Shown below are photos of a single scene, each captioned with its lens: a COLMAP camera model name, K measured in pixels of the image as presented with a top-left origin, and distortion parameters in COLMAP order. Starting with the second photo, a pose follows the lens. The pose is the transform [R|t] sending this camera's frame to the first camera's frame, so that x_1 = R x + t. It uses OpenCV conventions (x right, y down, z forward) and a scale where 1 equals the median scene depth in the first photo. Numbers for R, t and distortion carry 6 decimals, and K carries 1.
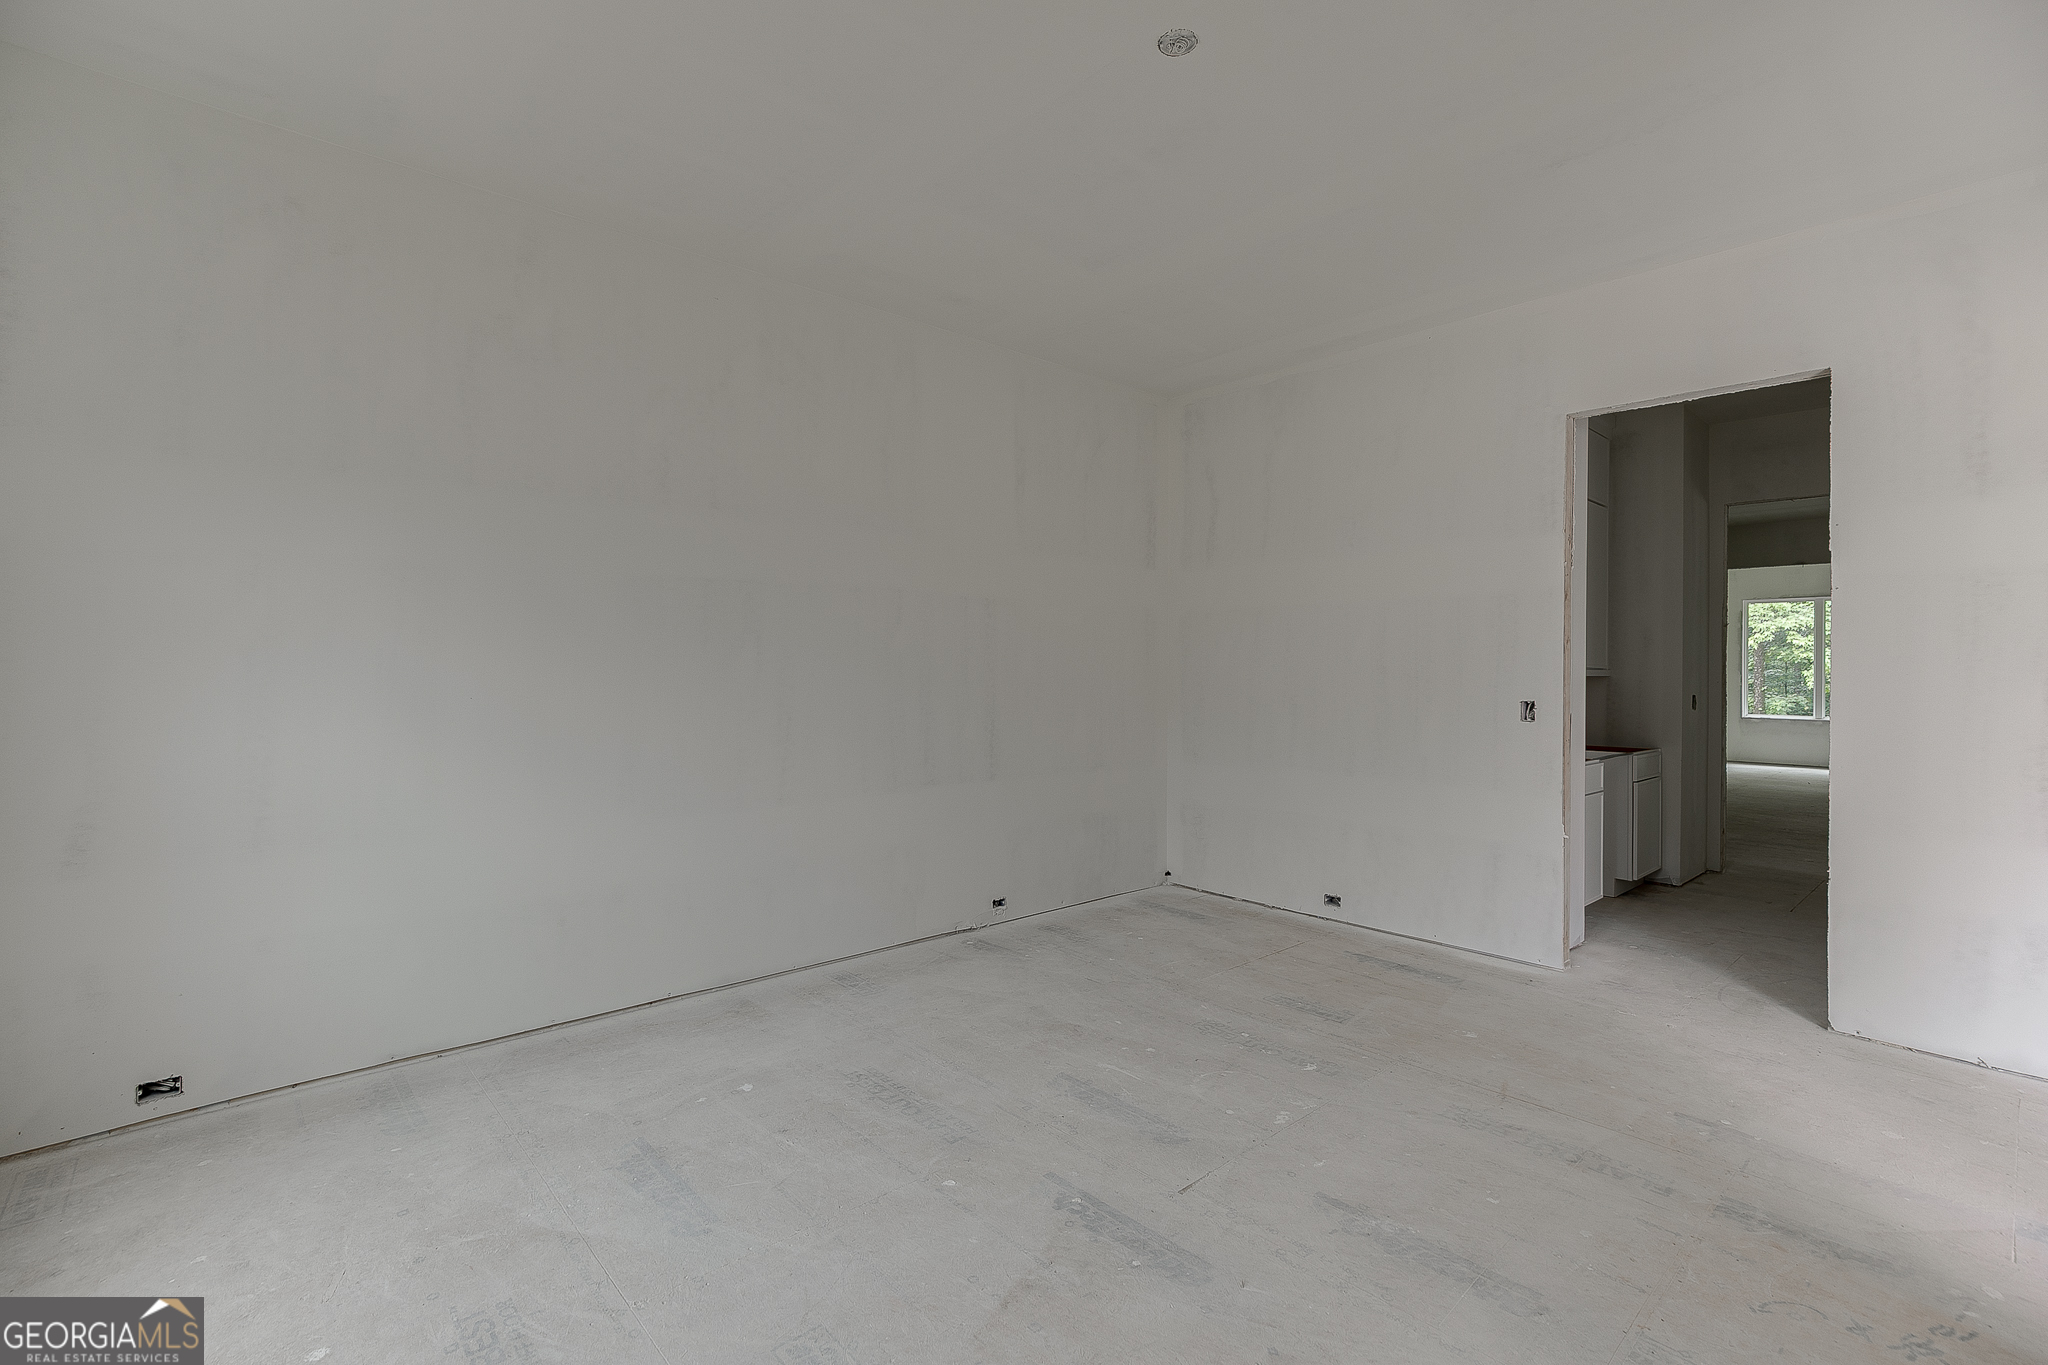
lens RADIAL K [[922.9, 0, 1033.1], [0, 922.9, 669.2], [0, 0, 1]] dist [-0.012571, 0.006561]
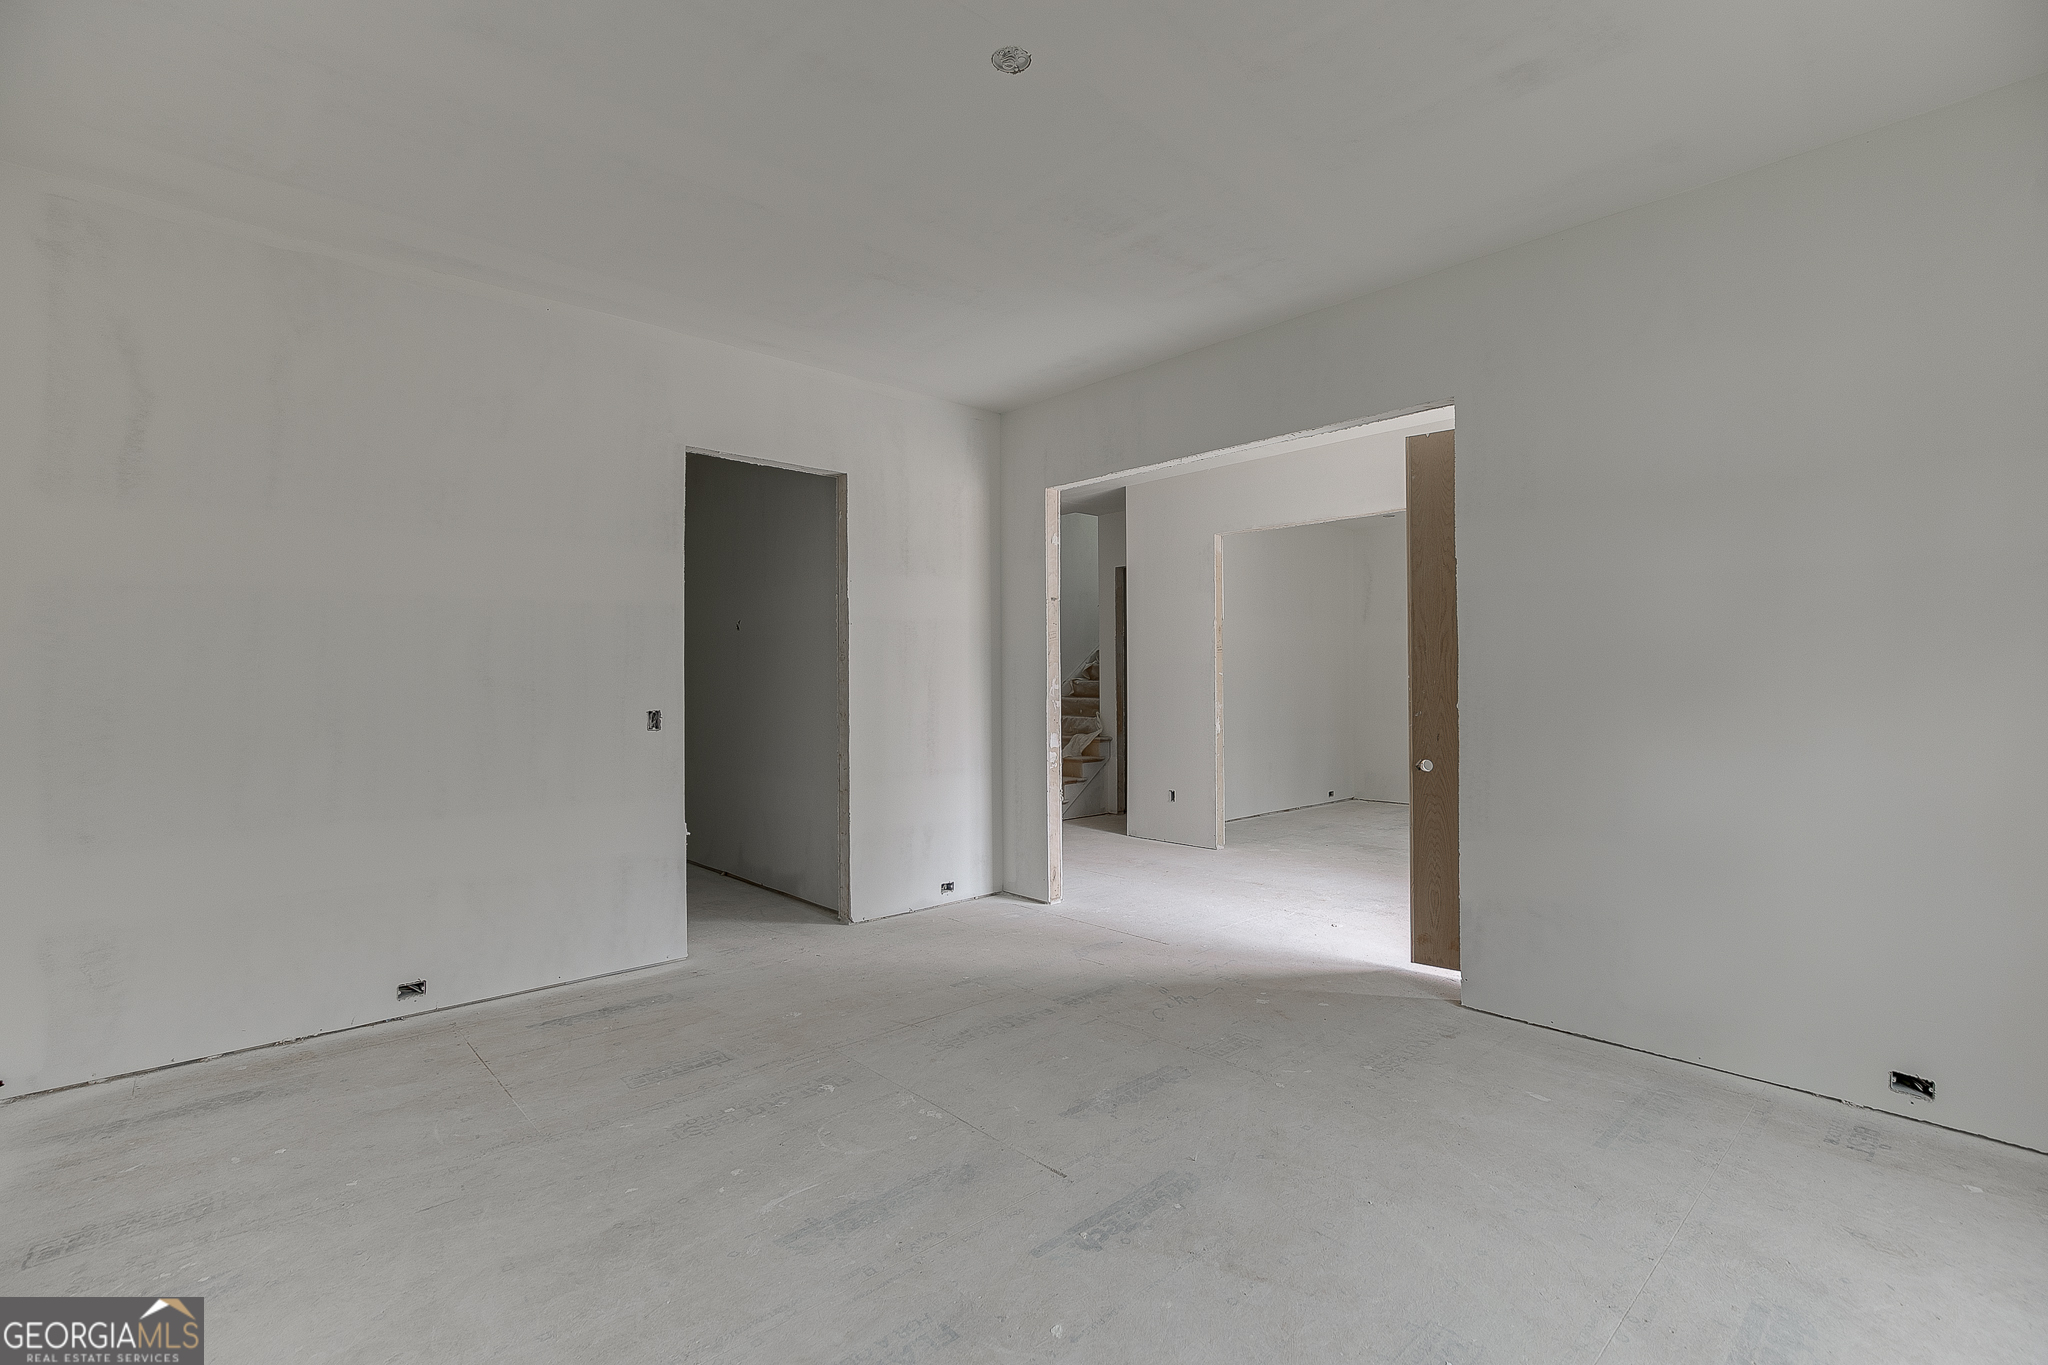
lens RADIAL K [[922.9, 0, 1037.1], [0, 922.9, 677.1], [0, 0, 1]] dist [-0.012571, 0.006561]
pose [[0.000706, -0.002304, 0.999997, -0.600627], [0.006626, 0.999975, 0.002299, -0.003212], [-0.999978, 0.006625, 0.000721, 0.692155]]
